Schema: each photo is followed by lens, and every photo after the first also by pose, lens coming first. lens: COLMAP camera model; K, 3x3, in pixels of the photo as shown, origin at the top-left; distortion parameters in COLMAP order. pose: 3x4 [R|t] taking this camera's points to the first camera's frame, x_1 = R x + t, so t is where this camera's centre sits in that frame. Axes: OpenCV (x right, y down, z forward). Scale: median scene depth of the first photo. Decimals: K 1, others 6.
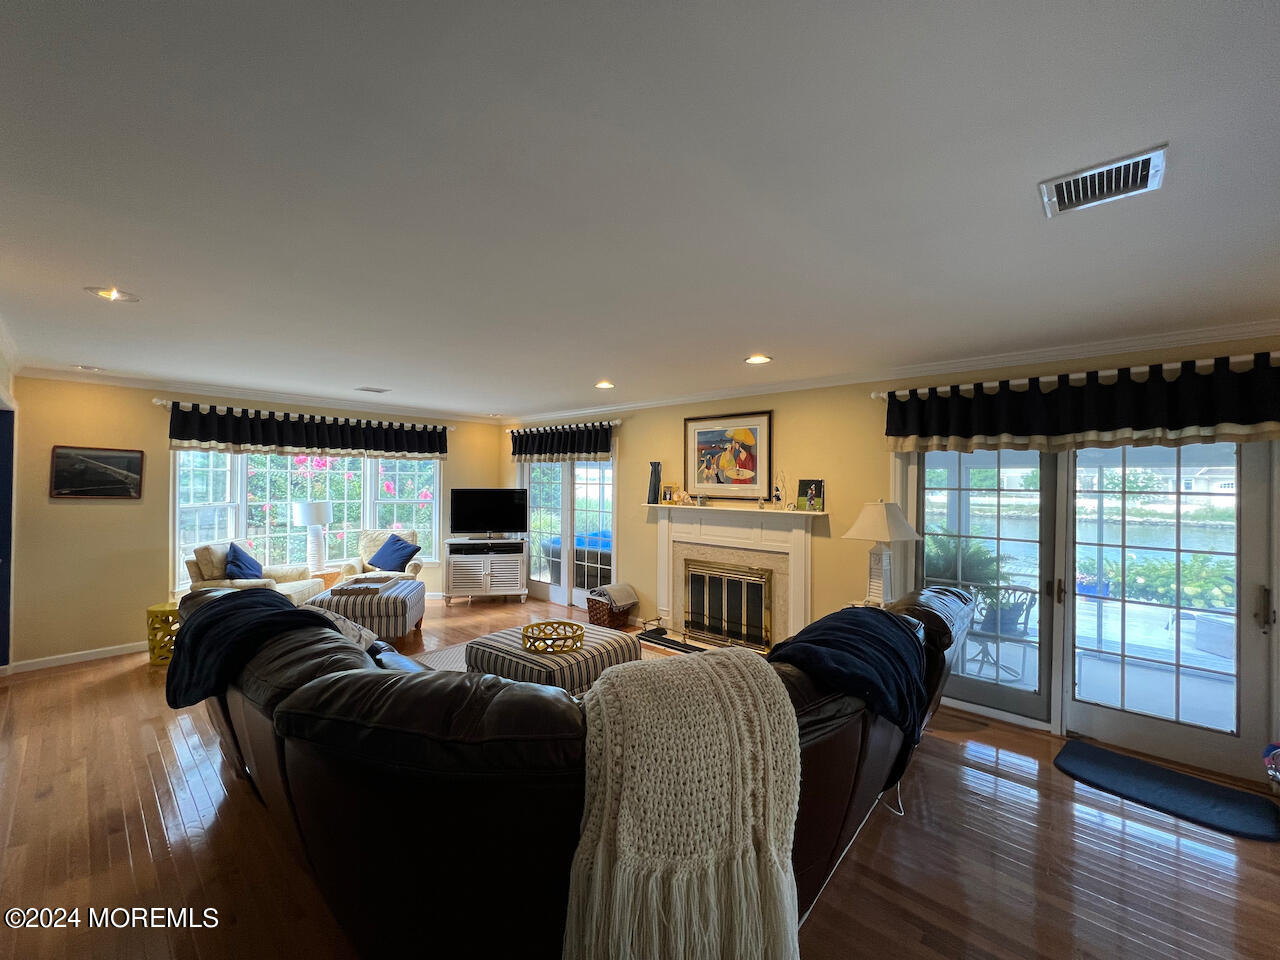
lens RADIAL K [[511.7, 0, 637.0], [0, 511.7, 476.9], [0, 0, 1]] dist [-0.006951, 0.001106]
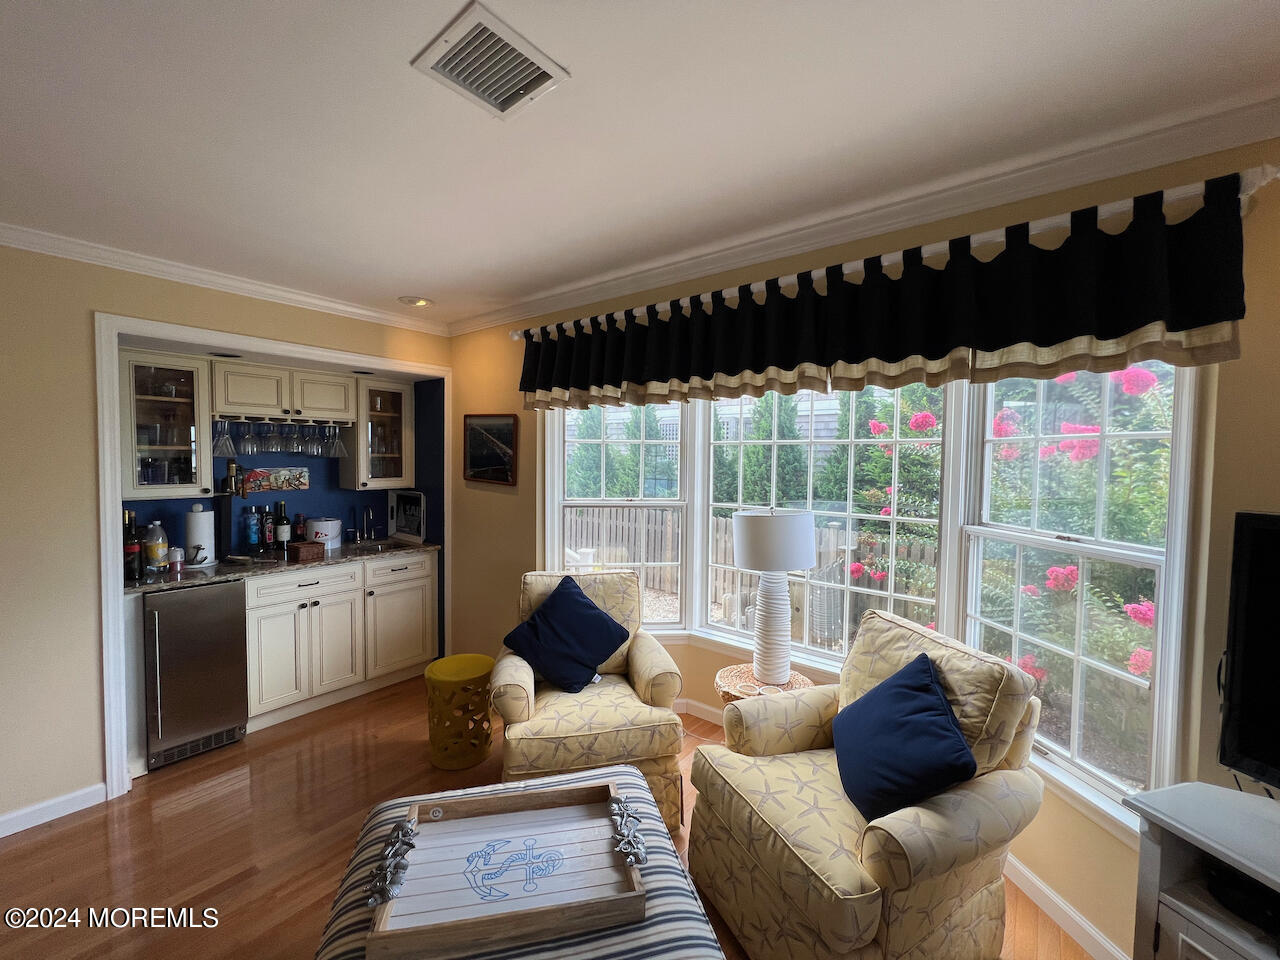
lens RADIAL K [[511.7, 0, 633.5], [0, 511.7, 479.8], [0, 0, 1]] dist [-0.006951, 0.001106]
pose [[0.060026, 0.036290, -0.997537, -0.255049], [-0.005484, 0.999336, 0.036026, 0.008365], [0.998182, 0.003308, 0.060185, 0.987802]]
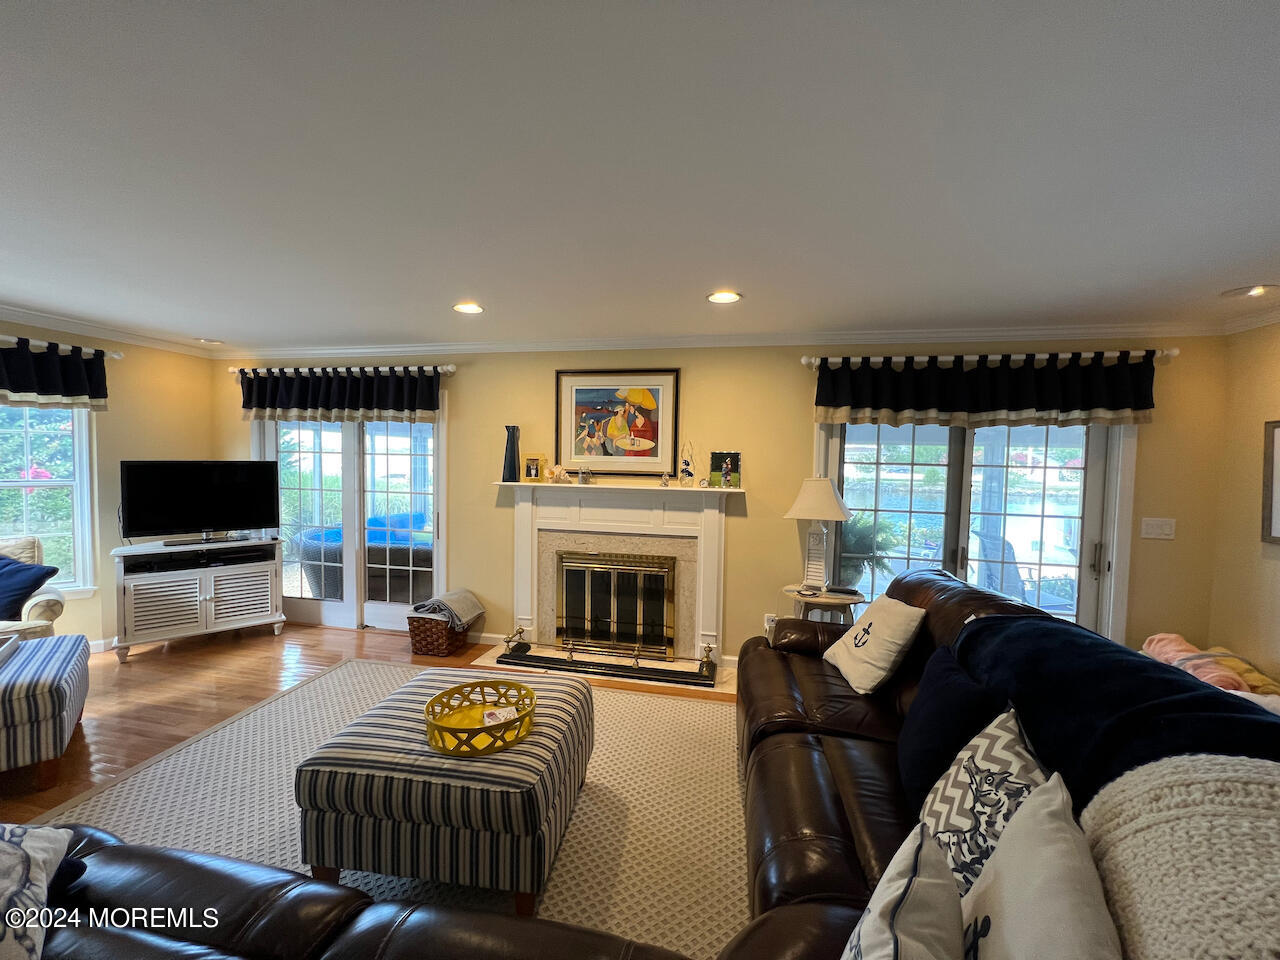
lens RADIAL K [[511.7, 0, 638.3], [0, 511.7, 478.7], [0, 0, 1]] dist [-0.006951, 0.001106]
pose [[0.860823, -0.015430, 0.508671, -0.194372], [-0.014752, 0.998364, 0.055250, 0.004092], [-0.508691, -0.055065, 0.859186, 0.267859]]
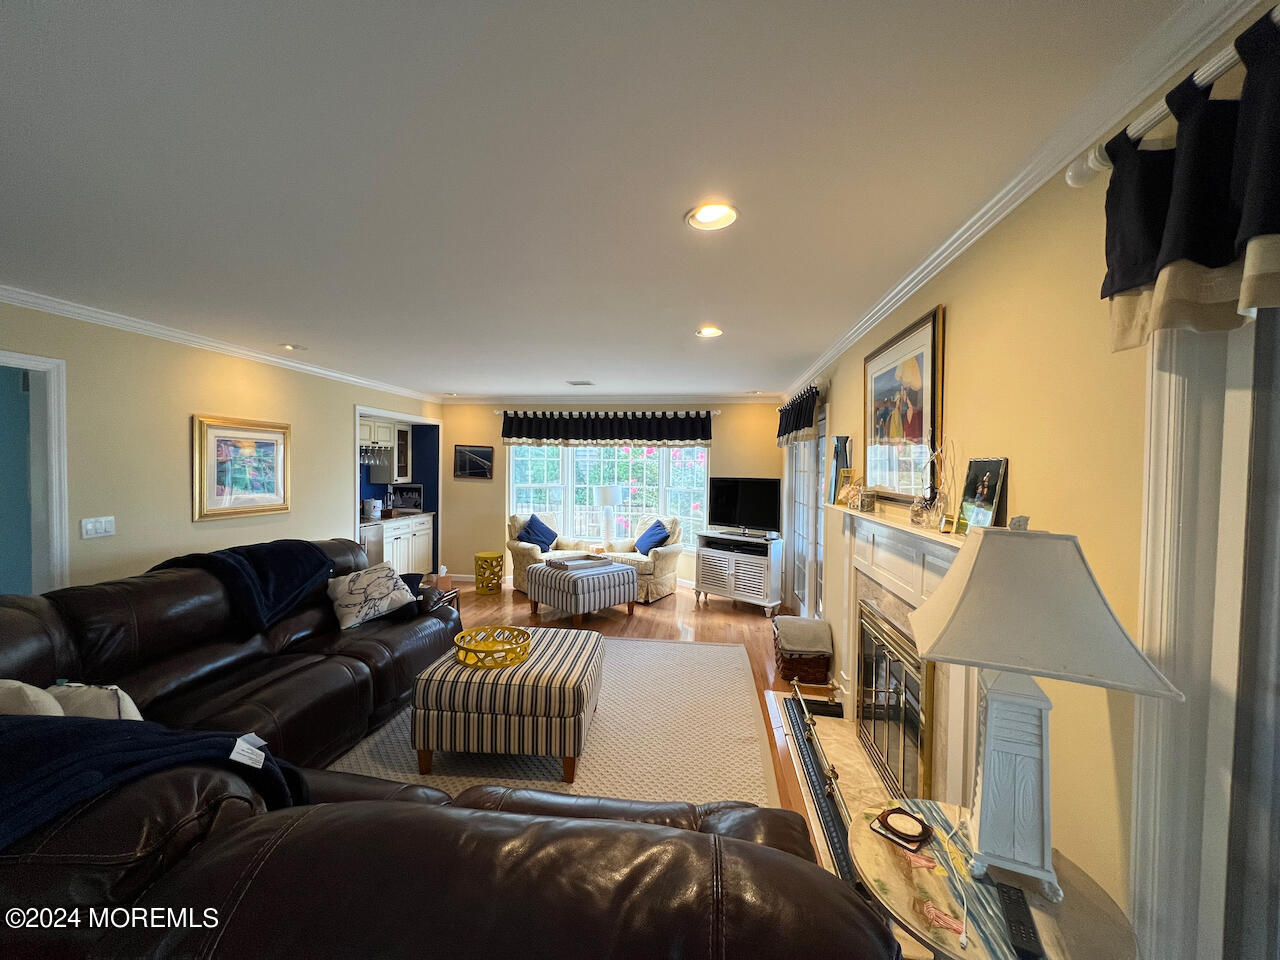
lens RADIAL K [[511.7, 0, 636.4], [0, 511.7, 475.9], [0, 0, 1]] dist [-0.006951, 0.001106]
pose [[0.555886, 0.012294, -0.831168, 0.429824], [-0.002438, 0.999910, 0.013160, 0.011356], [0.831255, -0.005289, 0.555866, 0.464557]]
